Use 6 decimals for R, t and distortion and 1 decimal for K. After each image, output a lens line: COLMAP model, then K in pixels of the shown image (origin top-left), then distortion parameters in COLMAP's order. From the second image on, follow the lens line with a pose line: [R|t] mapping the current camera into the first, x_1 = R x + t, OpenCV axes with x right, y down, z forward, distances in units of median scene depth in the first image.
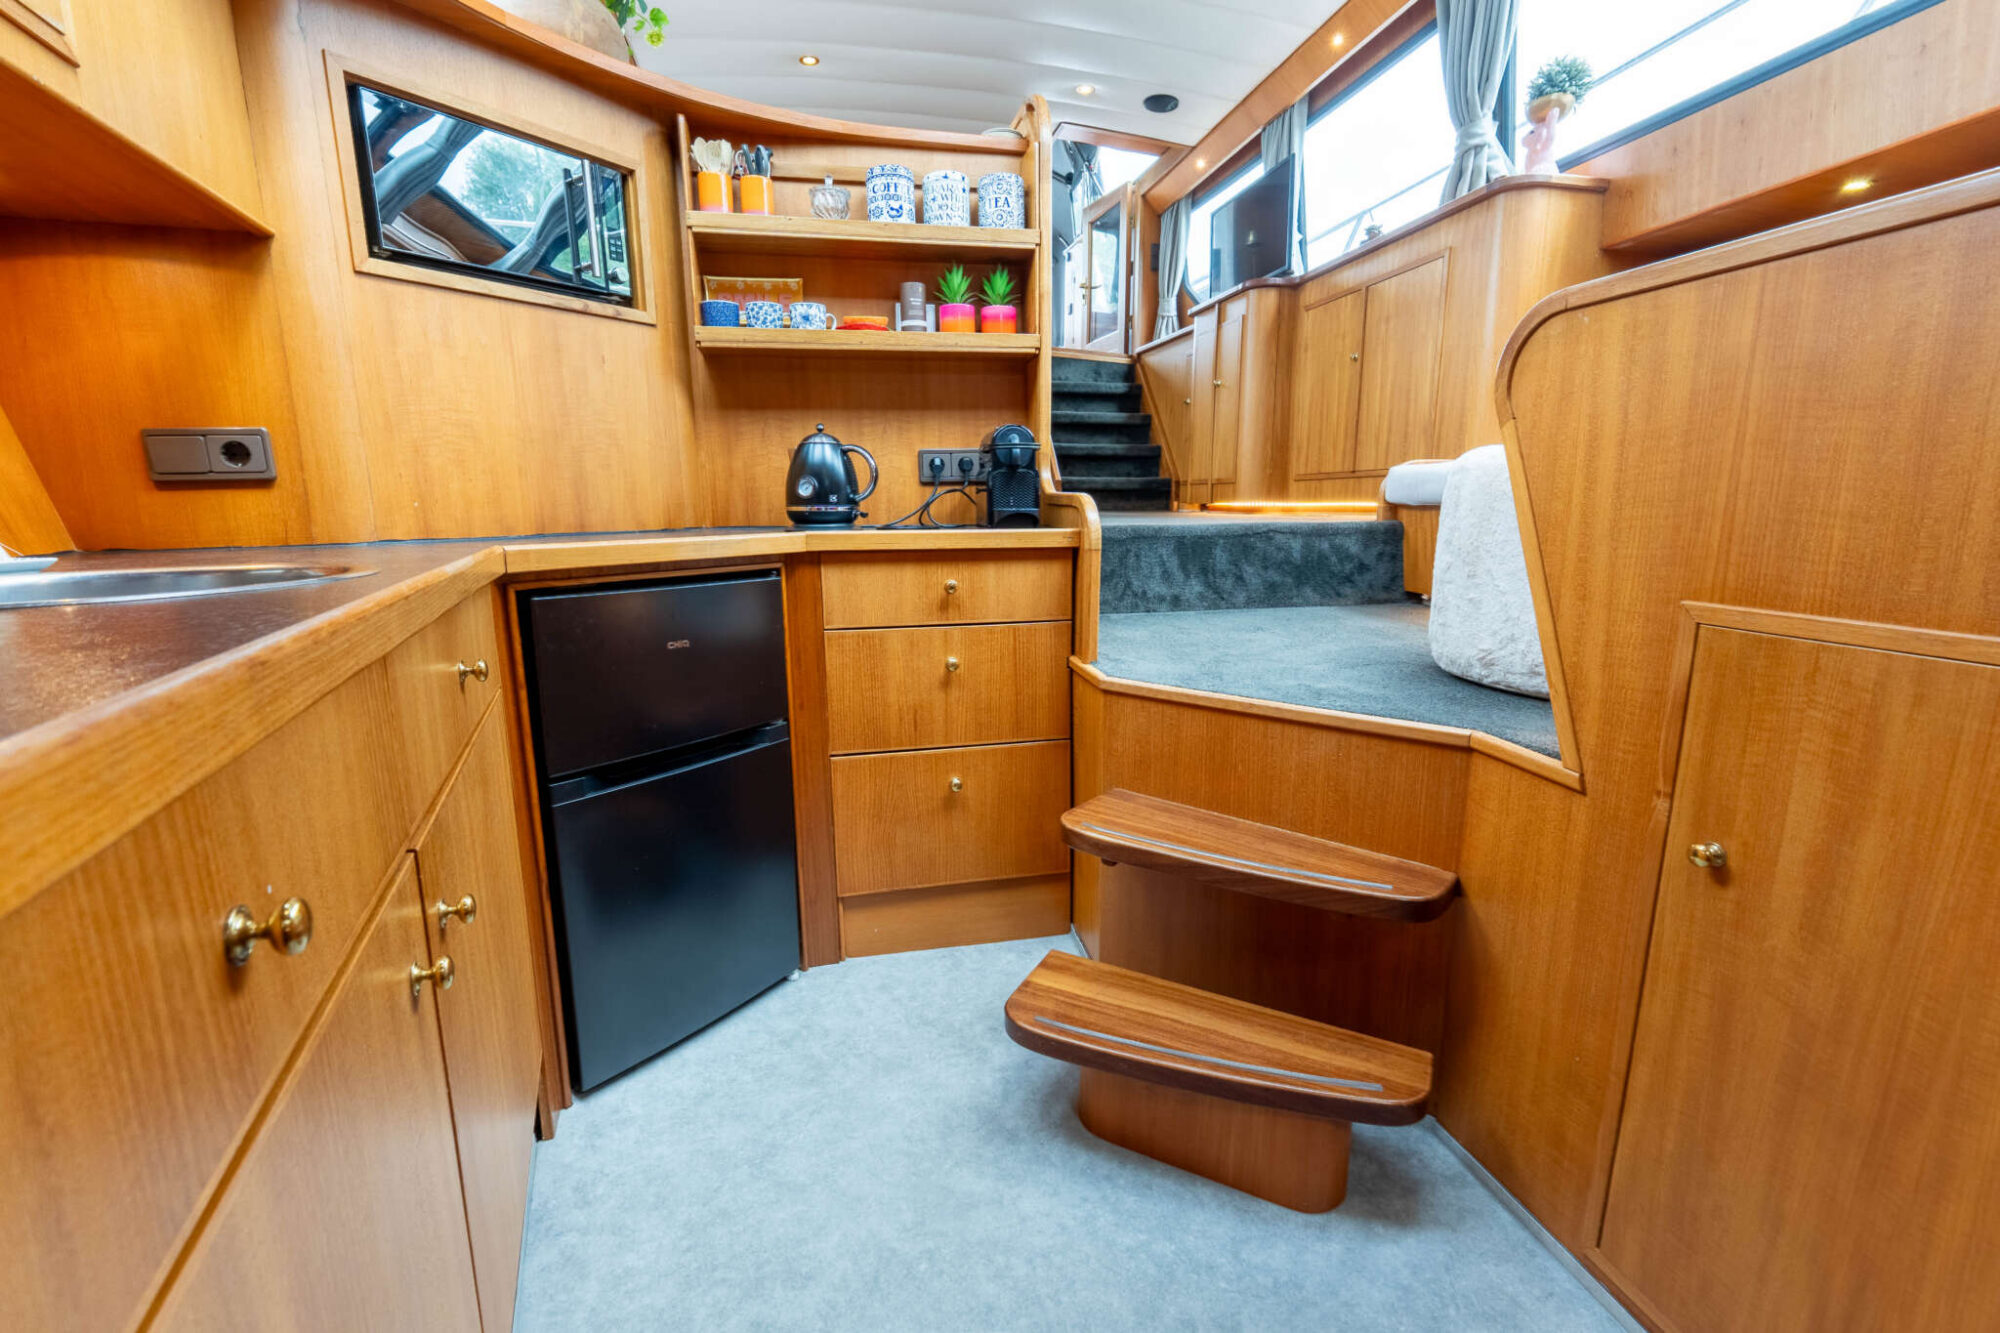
lens RADIAL K [[839.5, 0, 997.2], [0, 839.5, 666.2], [0, 0, 1]] dist [-0.005609, -0.000190]
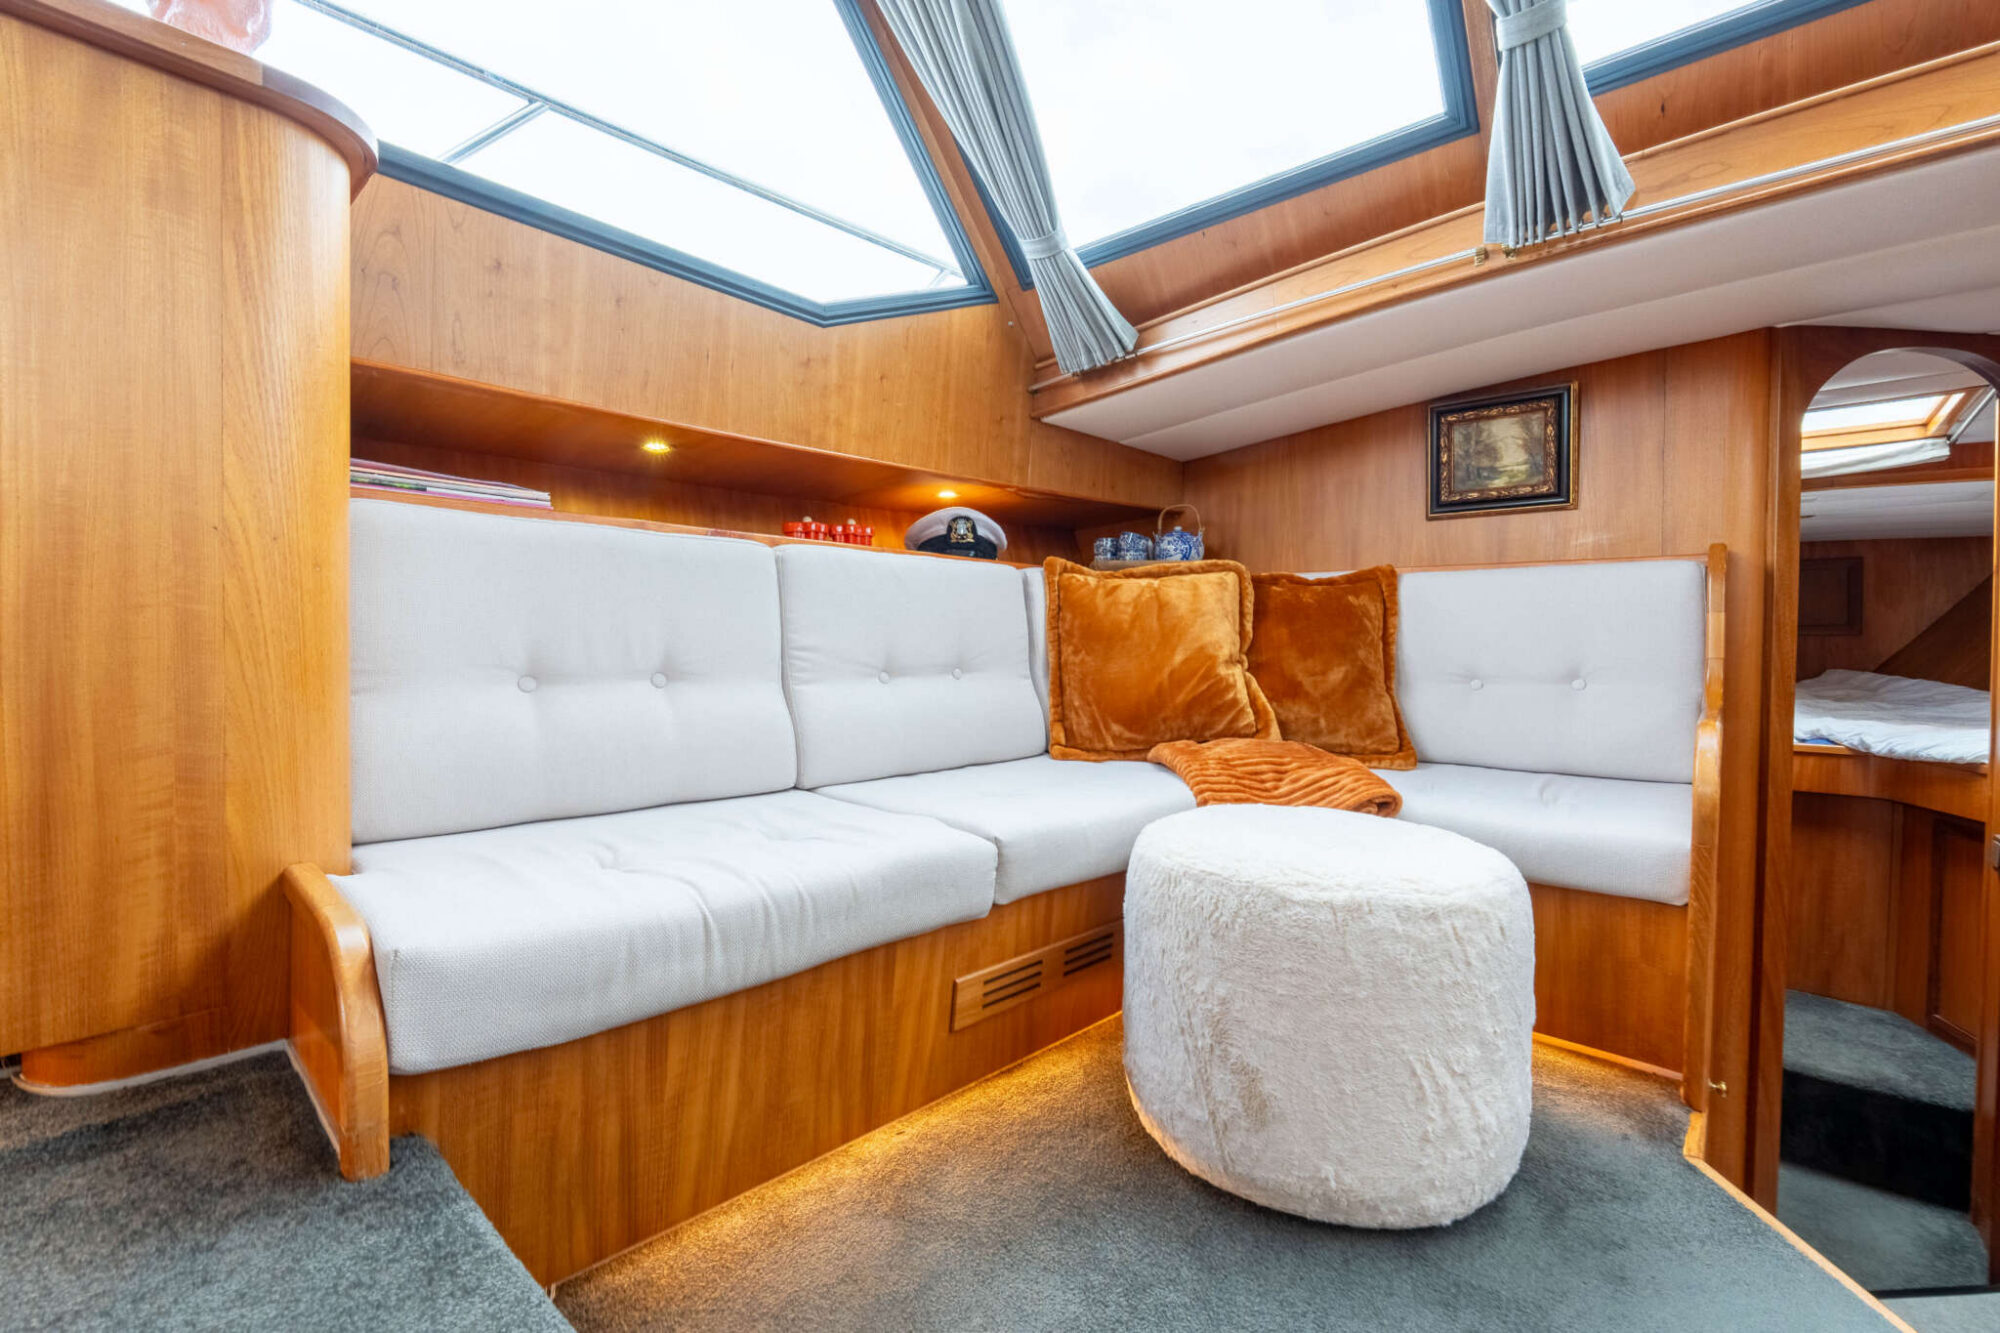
lens RADIAL K [[839.5, 0, 999.0], [0, 839.5, 661.8], [0, 0, 1]] dist [-0.005609, -0.000190]
pose [[-0.598609, -0.010232, 0.800976, 0.187899], [0.150932, 0.980568, 0.125326, -0.435226], [-0.786693, 0.195914, -0.585433, 1.282272]]
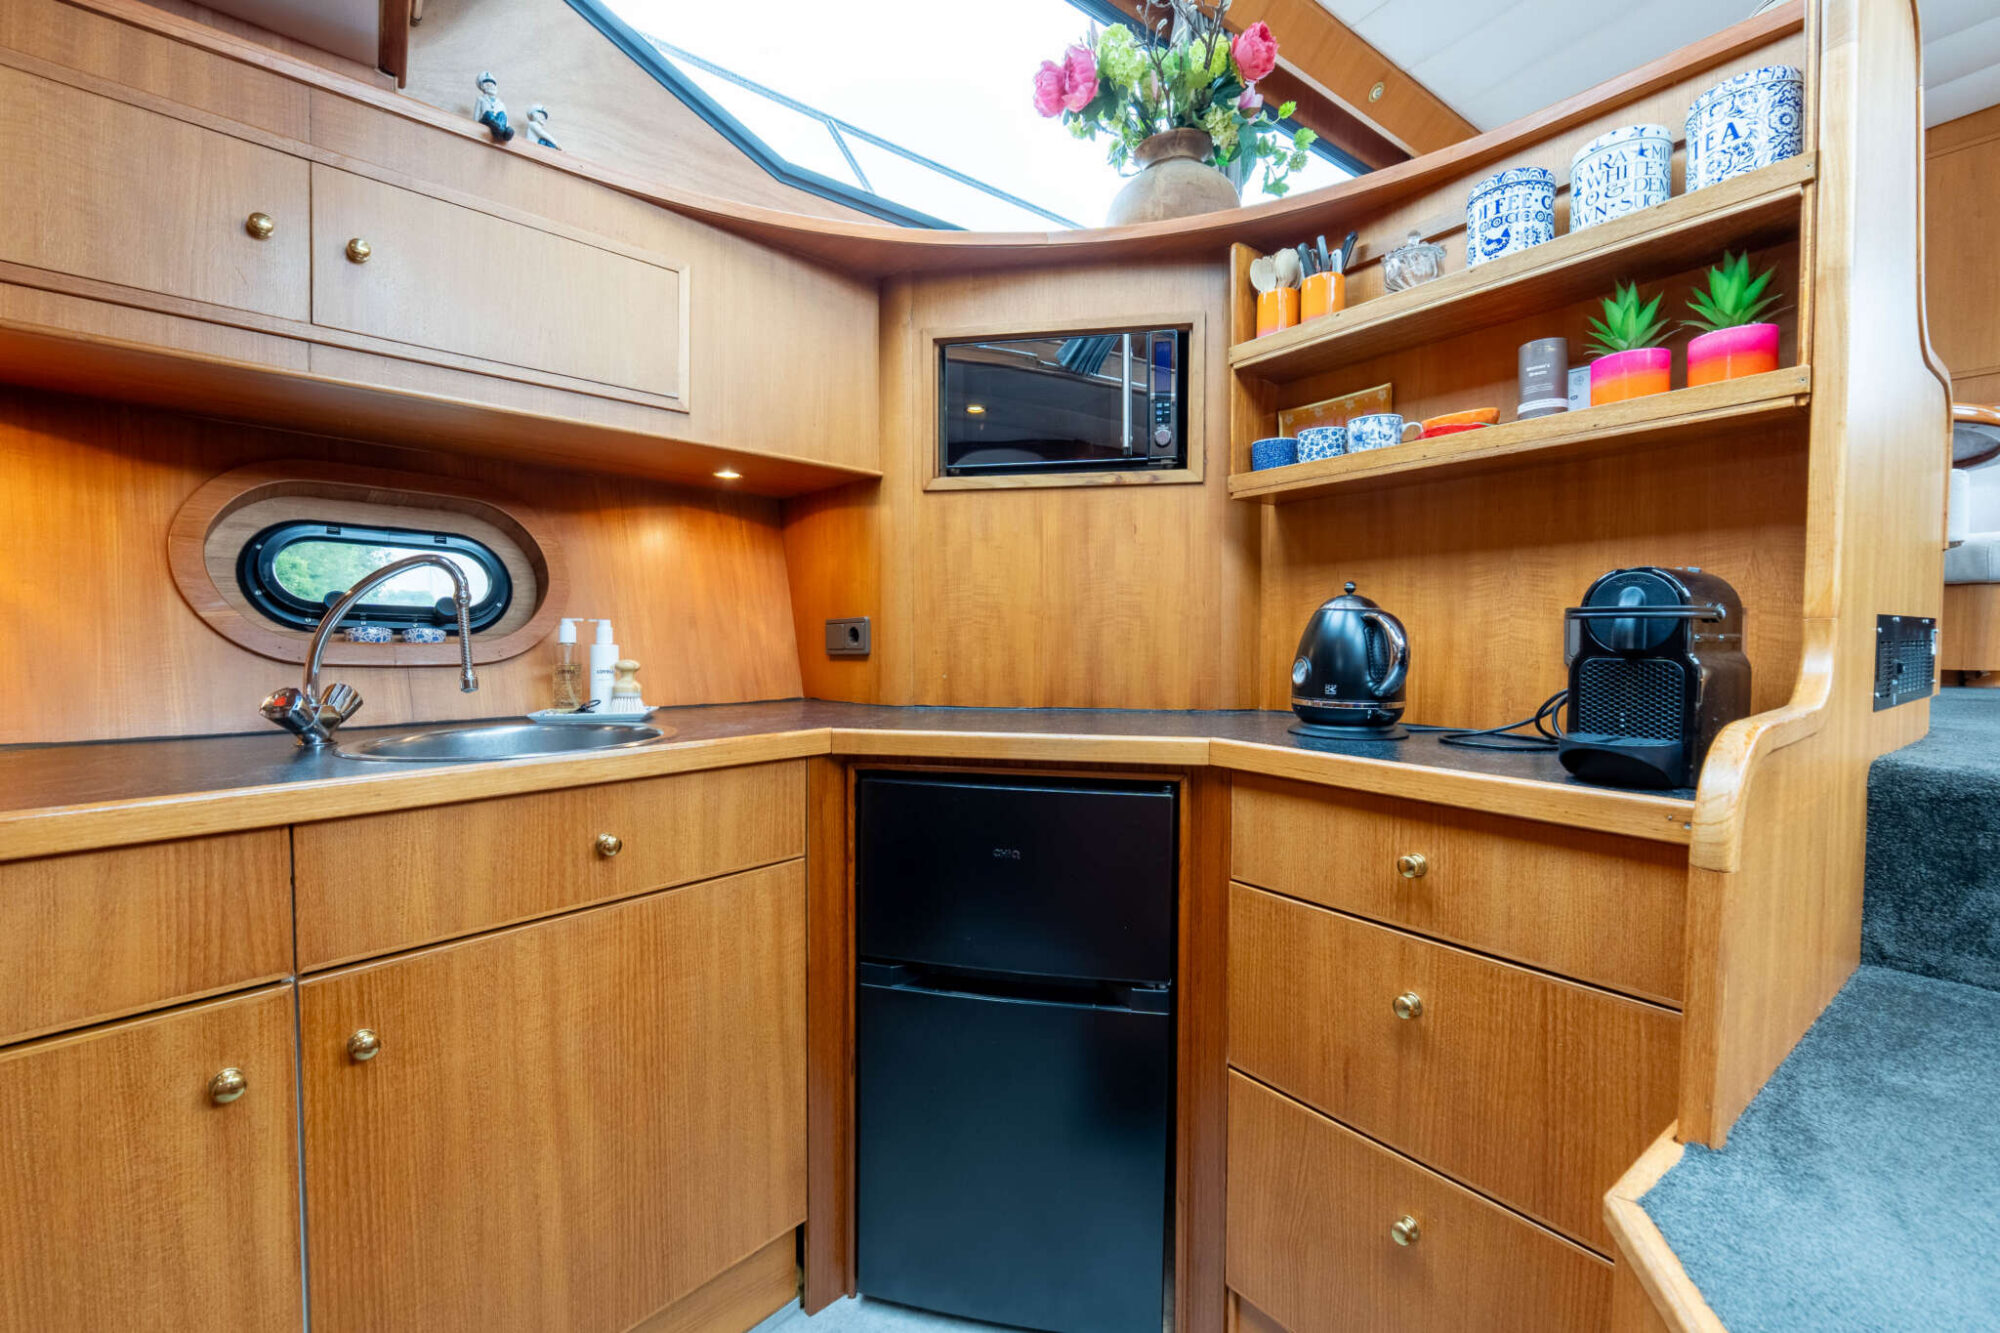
lens RADIAL K [[839.5, 0, 997.1], [0, 839.5, 662.8], [0, 0, 1]] dist [-0.005609, -0.000190]
pose [[0.404123, 0.041299, -0.913772, 0.298517], [-0.180269, 0.982984, -0.035298, -0.139881], [0.896765, 0.178989, 0.404691, 0.450736]]
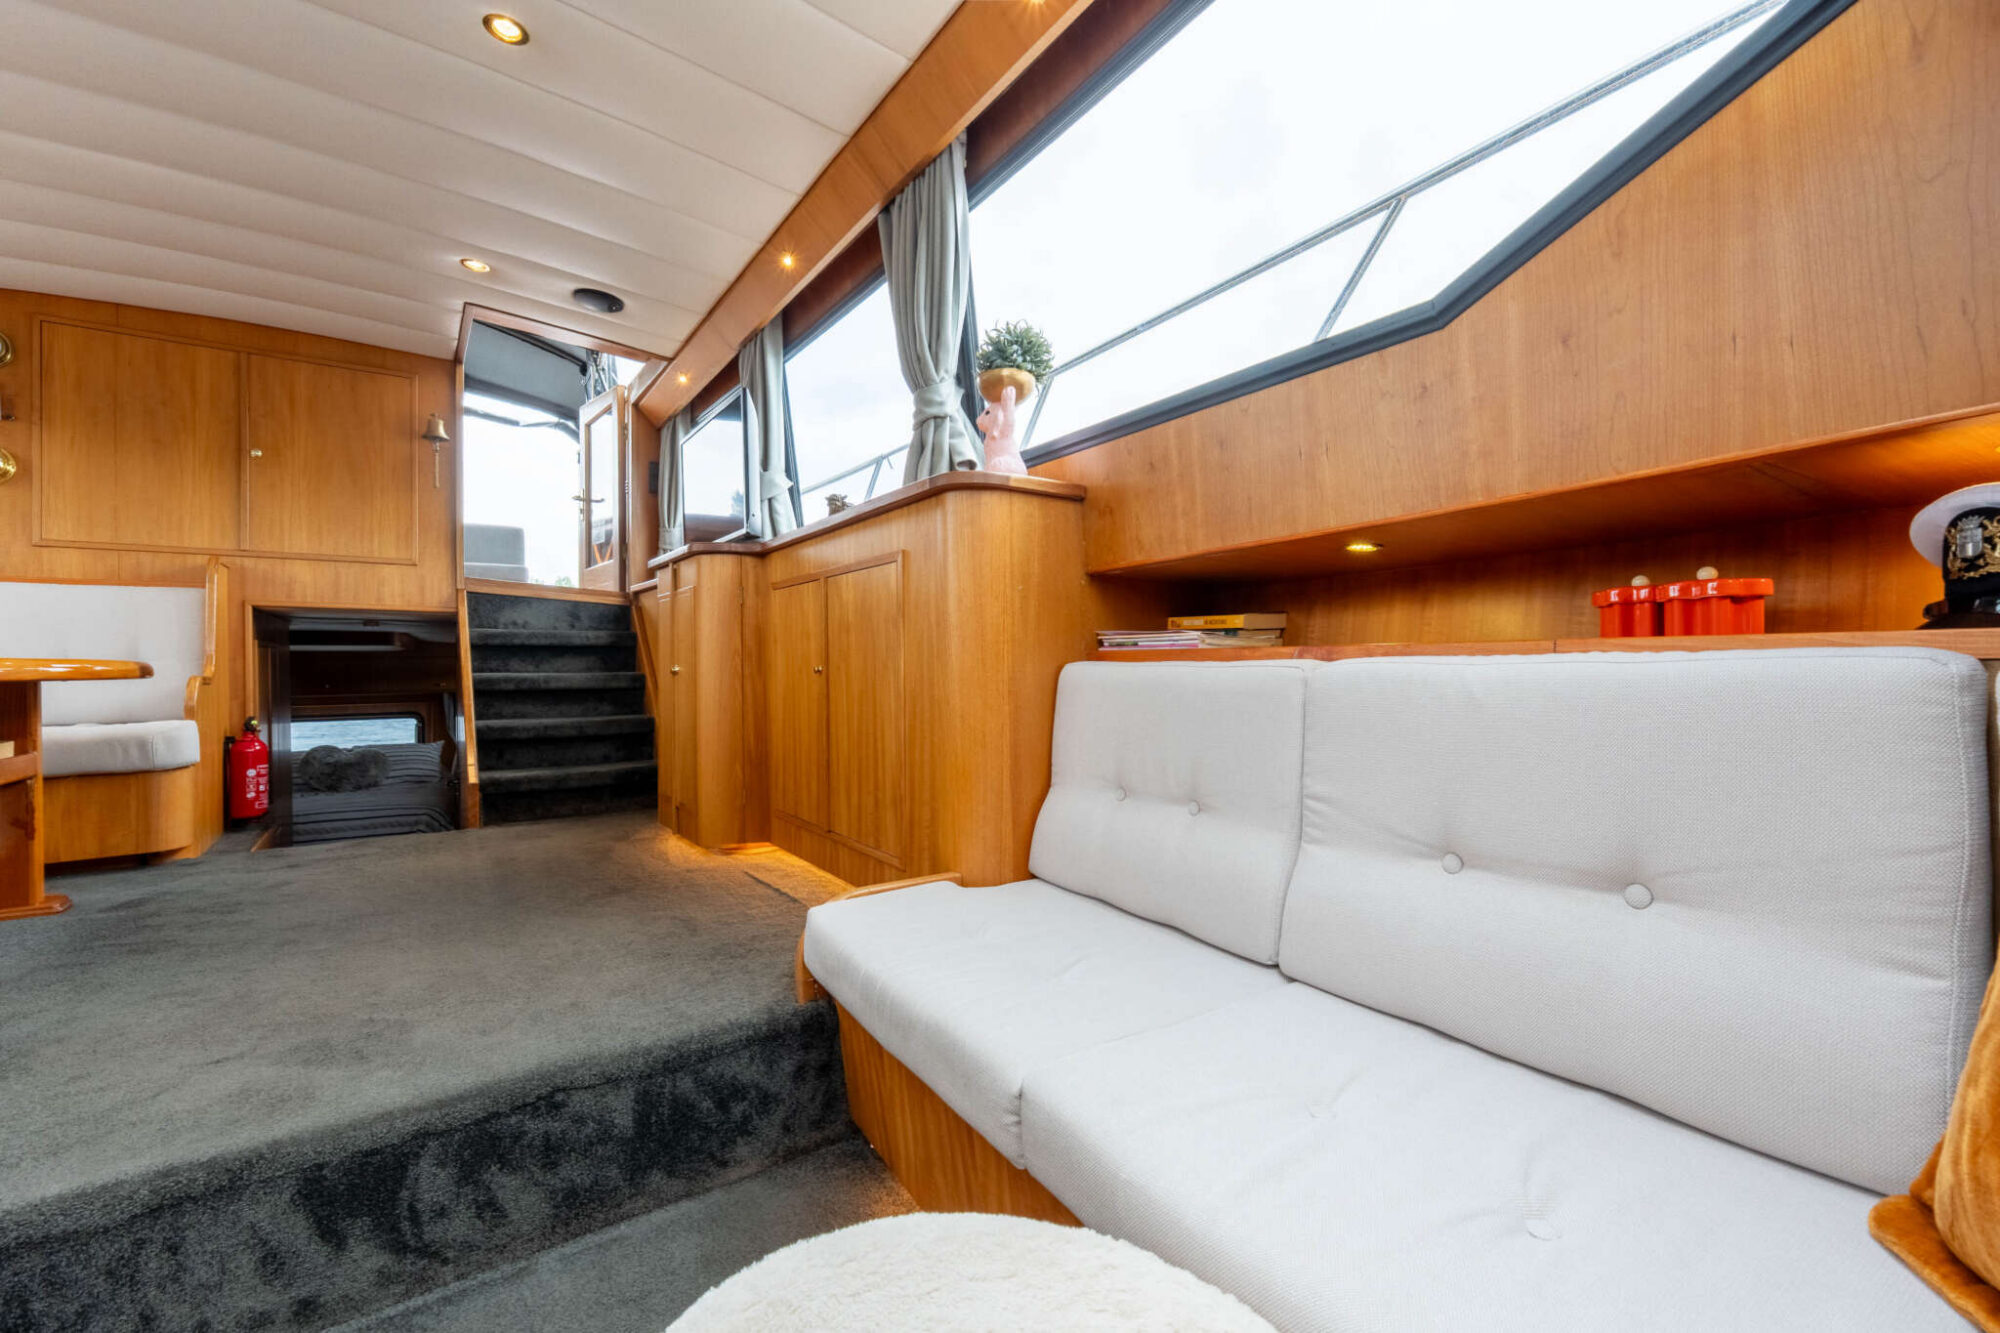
lens RADIAL K [[839.5, 0, 1001.7], [0, 839.5, 664.9], [0, 0, 1]] dist [-0.005609, -0.000190]
pose [[0.920252, -0.001480, 0.391323, 0.473284], [0.077921, 0.980661, -0.179533, -0.380353], [-0.383489, 0.195708, 0.902571, 0.497149]]
